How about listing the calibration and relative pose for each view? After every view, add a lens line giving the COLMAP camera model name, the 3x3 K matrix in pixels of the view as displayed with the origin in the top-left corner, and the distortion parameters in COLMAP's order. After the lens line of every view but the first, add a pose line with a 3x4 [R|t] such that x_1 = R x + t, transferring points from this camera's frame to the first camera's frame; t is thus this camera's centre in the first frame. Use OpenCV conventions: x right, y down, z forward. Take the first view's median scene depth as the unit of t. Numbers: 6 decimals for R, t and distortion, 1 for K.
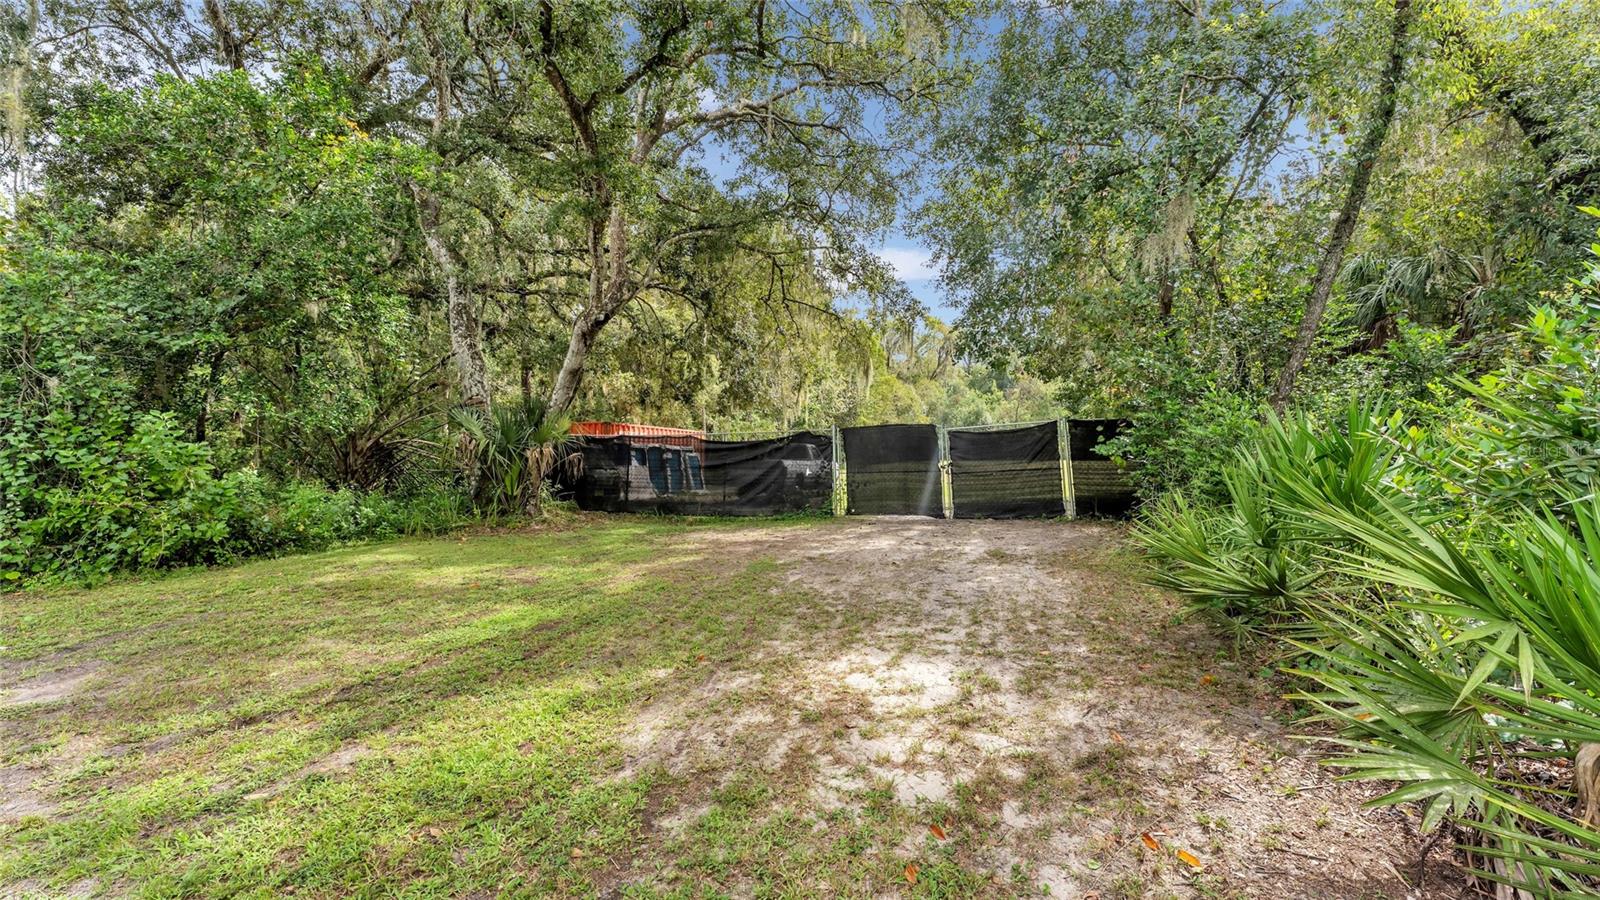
lens RADIAL K [[640.4, 0, 803.6], [0, 640.4, 439.5], [0, 0, 1]] dist [-0.010182, 0.000114]
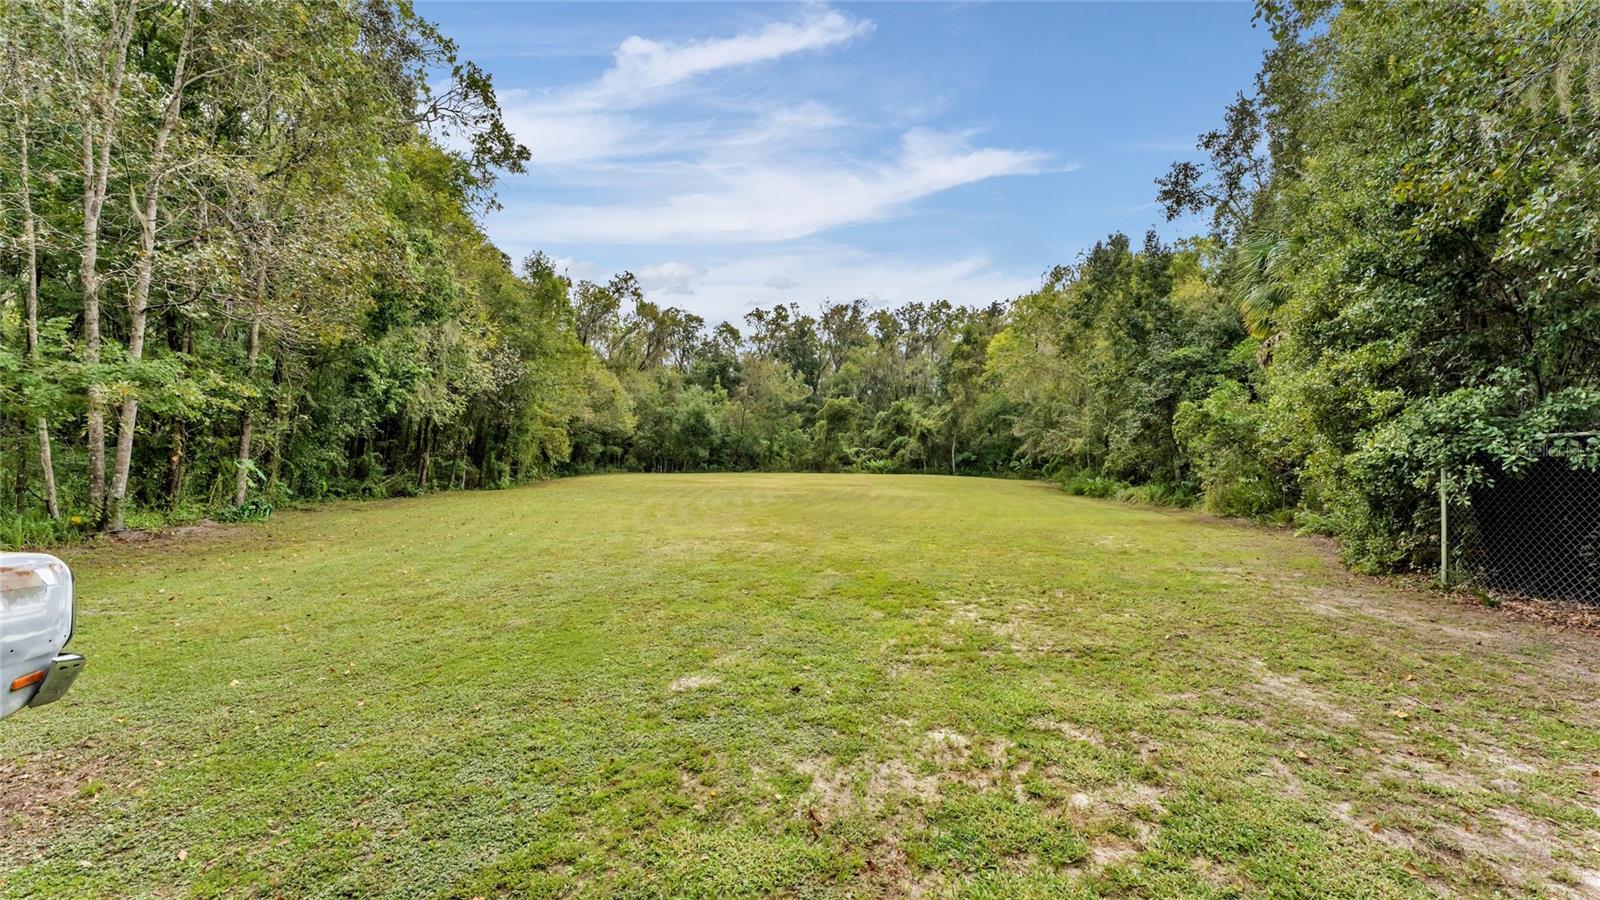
lens RADIAL K [[640.4, 0, 809.3], [0, 640.4, 442.2], [0, 0, 1]] dist [-0.010182, 0.000114]
pose [[0.894175, 0.022448, 0.447155, 0.269430], [-0.017516, 0.999732, -0.015162, 0.031273], [-0.447375, 0.005725, 0.894328, 1.560271]]
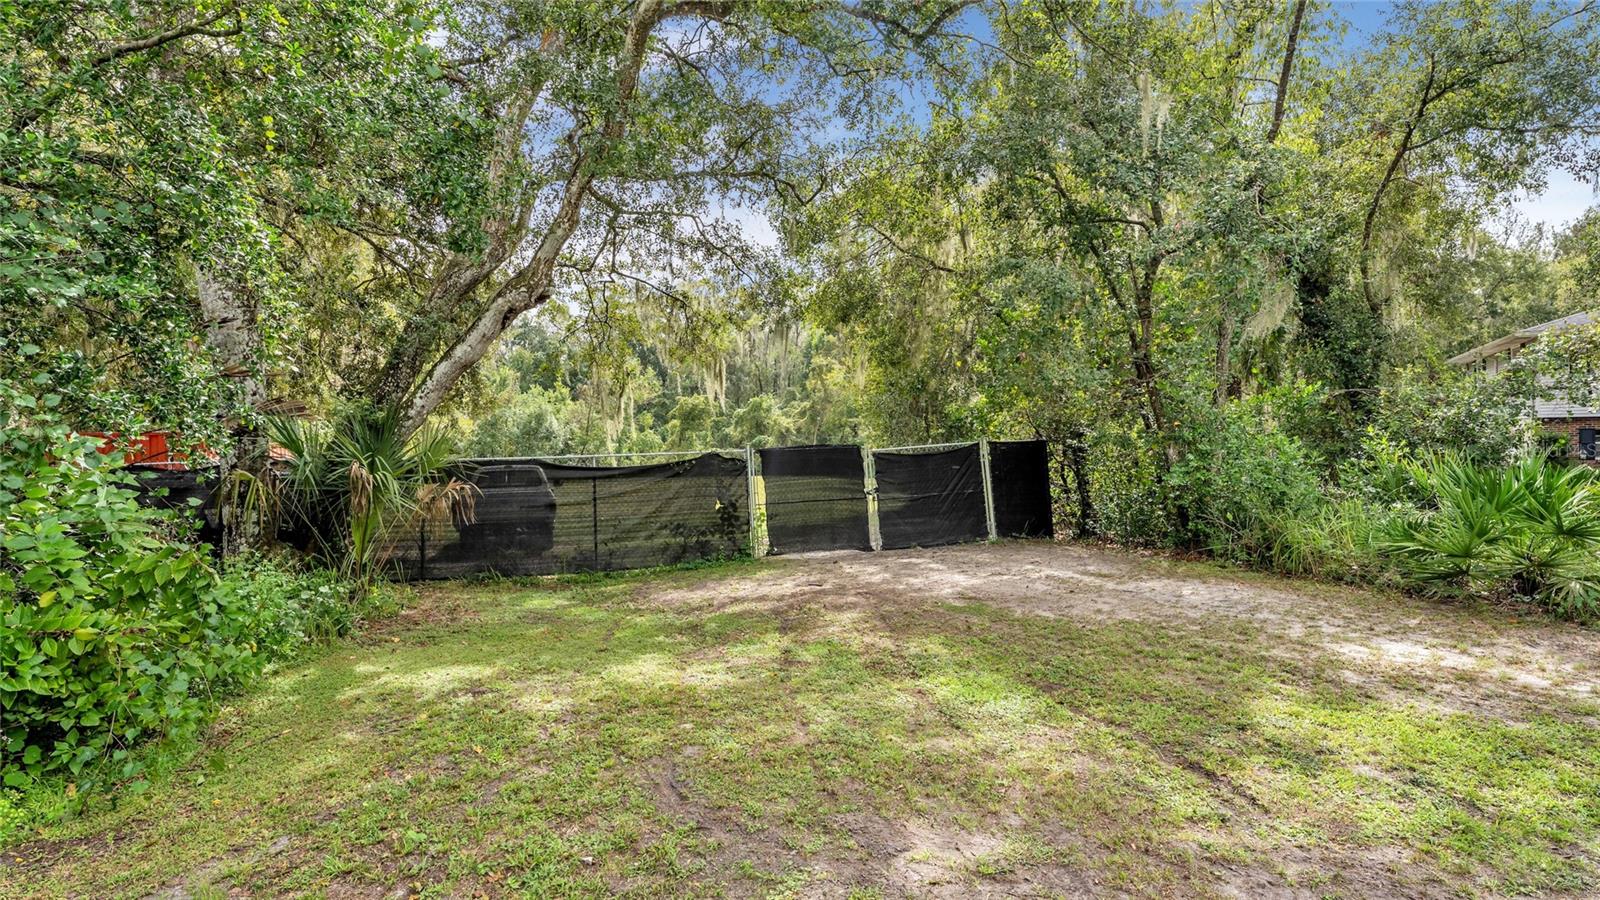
lens RADIAL K [[858.6, 0, 791.0], [0, 858.6, 454.2], [0, 0, 1]] dist [0.003510, 0.000072]
pose [[0.813990, -0.007712, 0.580828, -0.520101], [0.004777, 0.999967, 0.006582, -0.017005], [-0.580860, -0.002583, 0.814000, 0.095959]]
